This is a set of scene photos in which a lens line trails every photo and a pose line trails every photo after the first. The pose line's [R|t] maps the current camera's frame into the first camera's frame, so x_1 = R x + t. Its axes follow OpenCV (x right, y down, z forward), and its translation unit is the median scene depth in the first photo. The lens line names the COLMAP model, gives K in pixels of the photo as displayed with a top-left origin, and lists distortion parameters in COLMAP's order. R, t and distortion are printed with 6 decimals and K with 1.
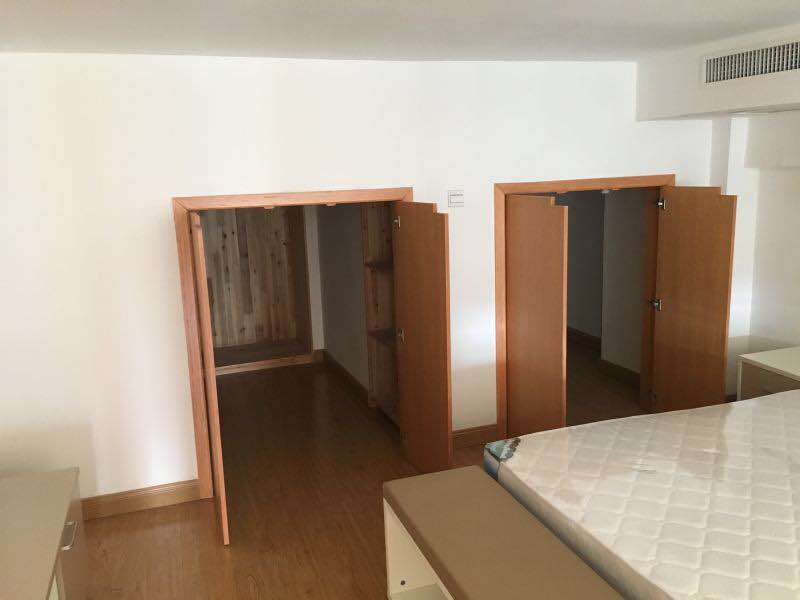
lens RADIAL K [[691.2, 0, 399.2], [0, 691.2, 298.4], [0, 0, 1]] dist [0.038823, -0.004674]
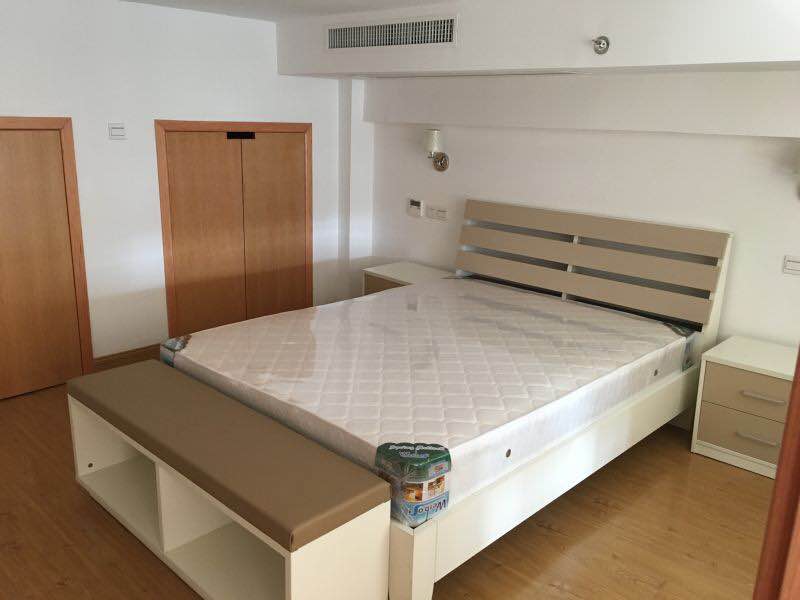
lens RADIAL K [[691.2, 0, 398.6], [0, 691.2, 301.4], [0, 0, 1]] dist [0.038823, -0.004674]
pose [[0.889482, -0.057503, 0.453337, -0.036929], [0.026861, 0.996915, 0.073749, 0.052157], [-0.456179, -0.053421, 0.888283, -0.178276]]
